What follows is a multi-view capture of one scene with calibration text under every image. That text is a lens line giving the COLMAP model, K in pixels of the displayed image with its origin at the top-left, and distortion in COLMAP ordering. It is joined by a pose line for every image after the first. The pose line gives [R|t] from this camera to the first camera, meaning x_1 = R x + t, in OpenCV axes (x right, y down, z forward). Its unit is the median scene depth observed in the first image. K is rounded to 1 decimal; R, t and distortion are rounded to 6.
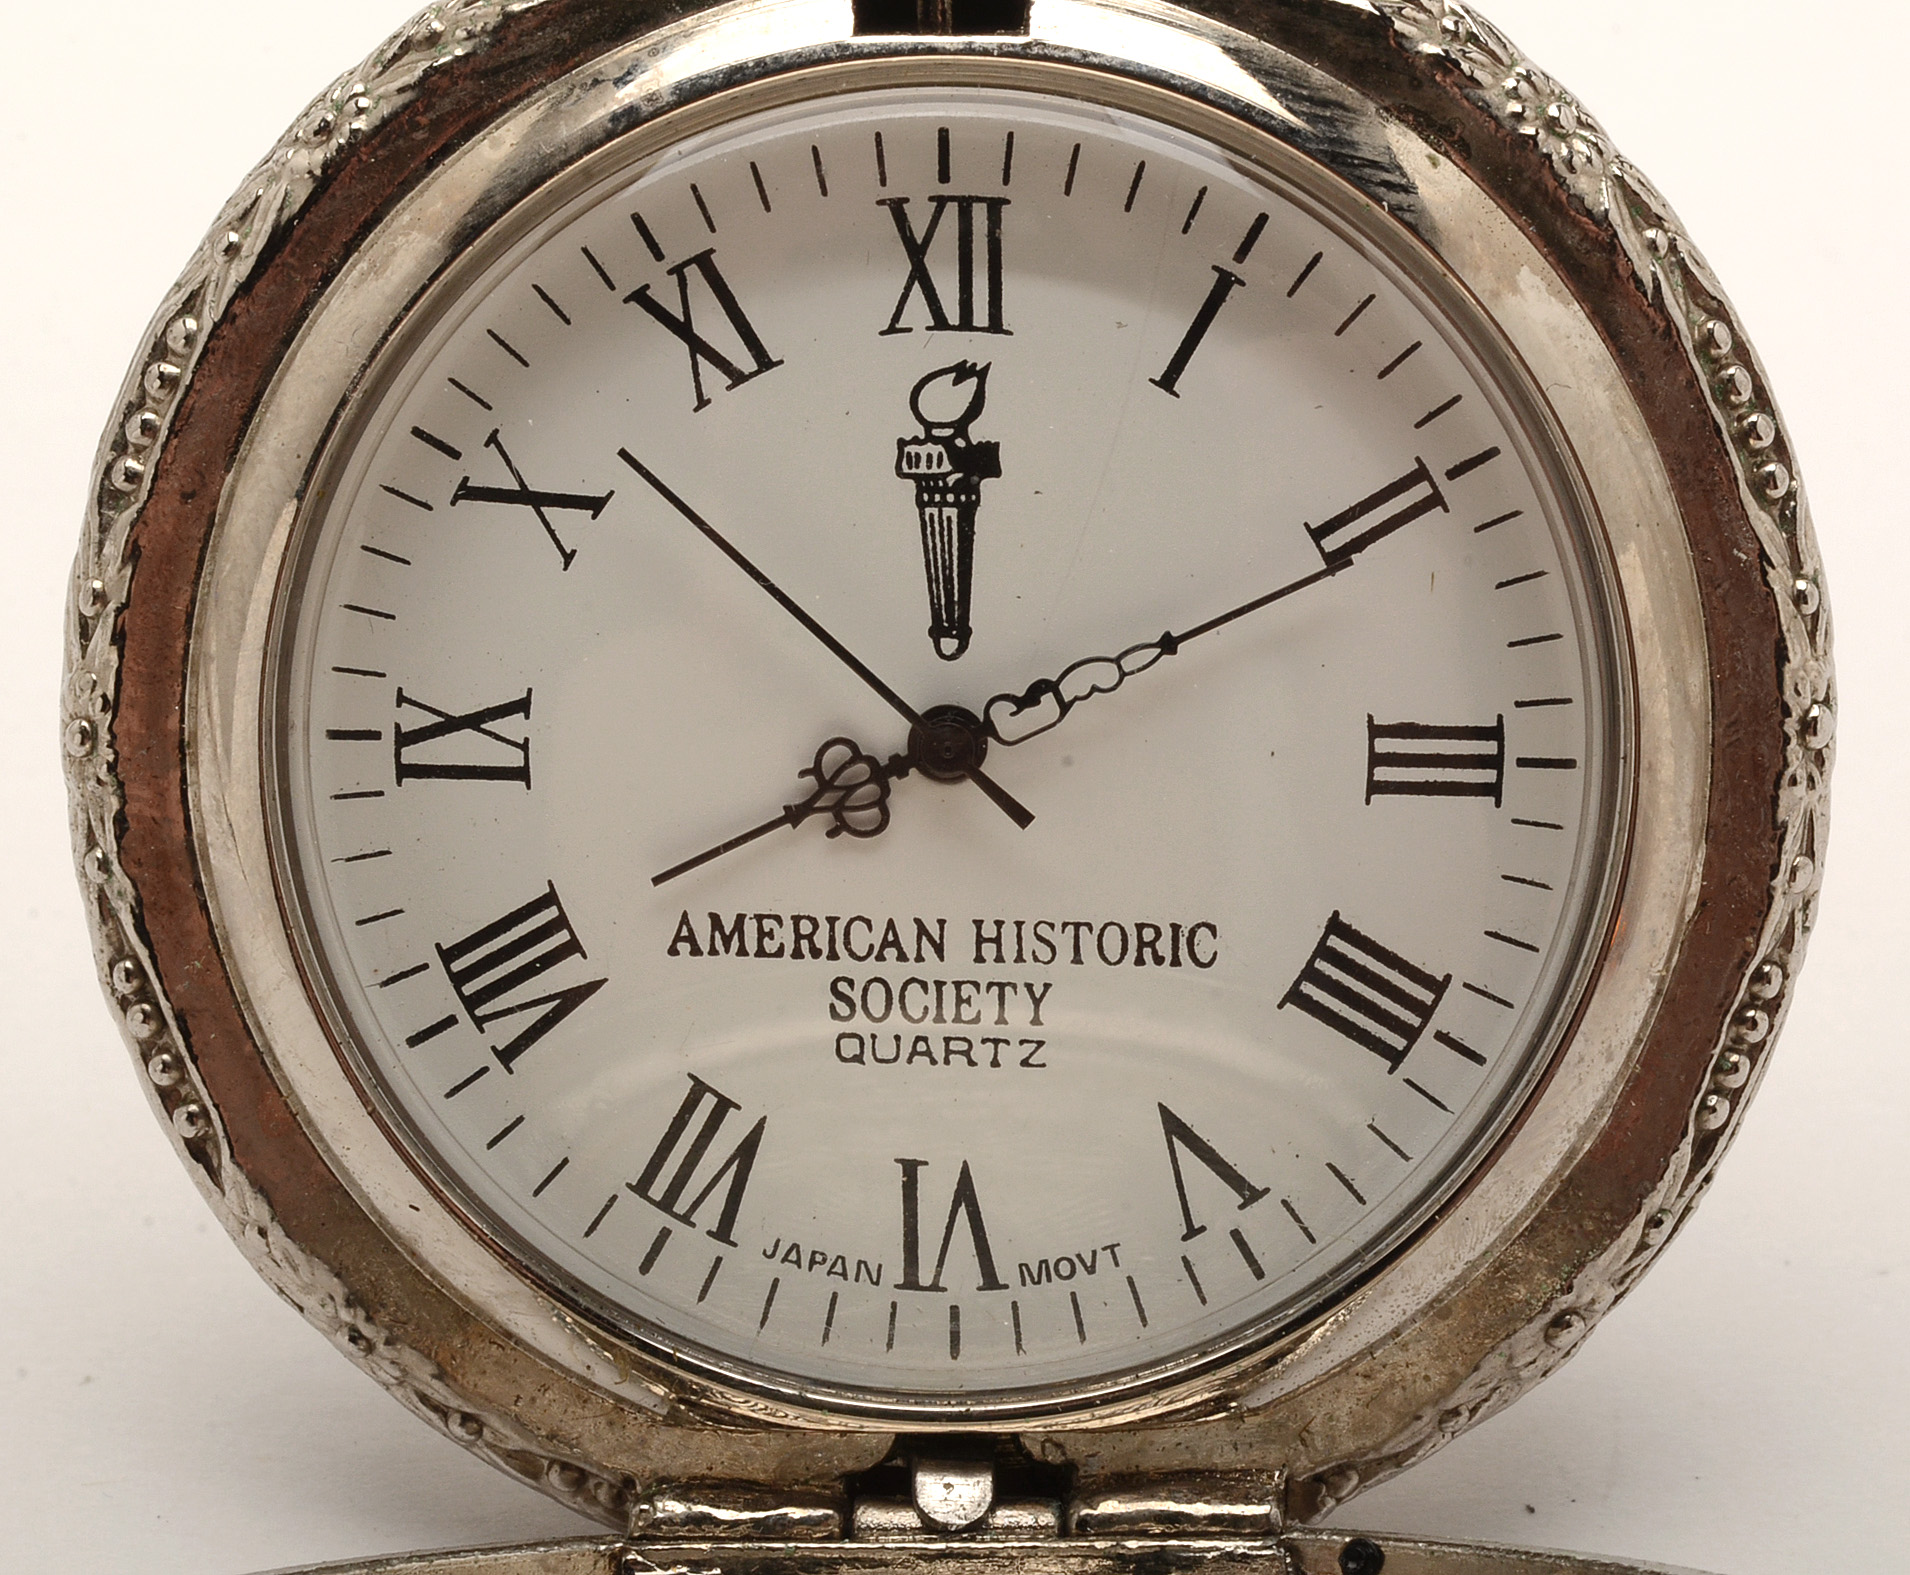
lens RADIAL K [[6607.9, 0, 955.0], [0, 6607.9, 787.5], [0, 0, 1]] dist [-0.156072, 1.132496]
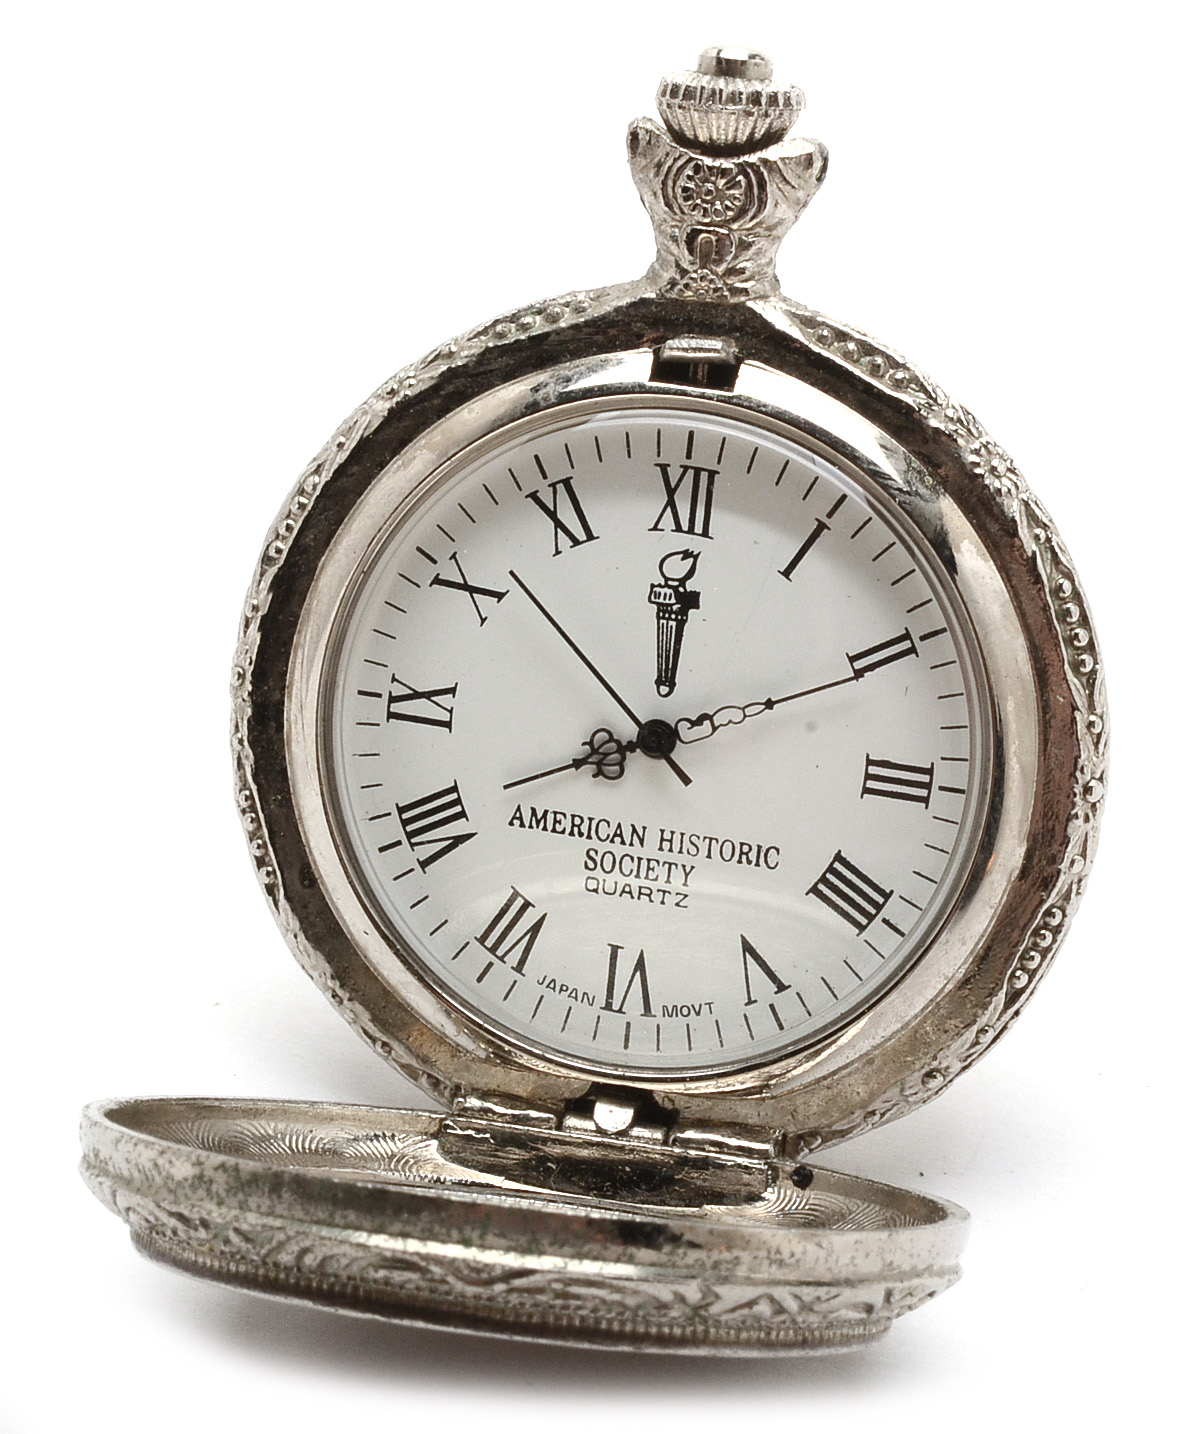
lens RADIAL K [[4961.1, 0, 596.0], [0, 4961.1, 717.0], [0, 0, 1]] dist [-0.156072, 1.132496]
pose [[0.979612, 0.136570, -0.147337, 0.198265], [-0.138086, 0.990420, -0.000056, -0.010443], [0.145918, 0.020400, 0.989086, -0.473517]]
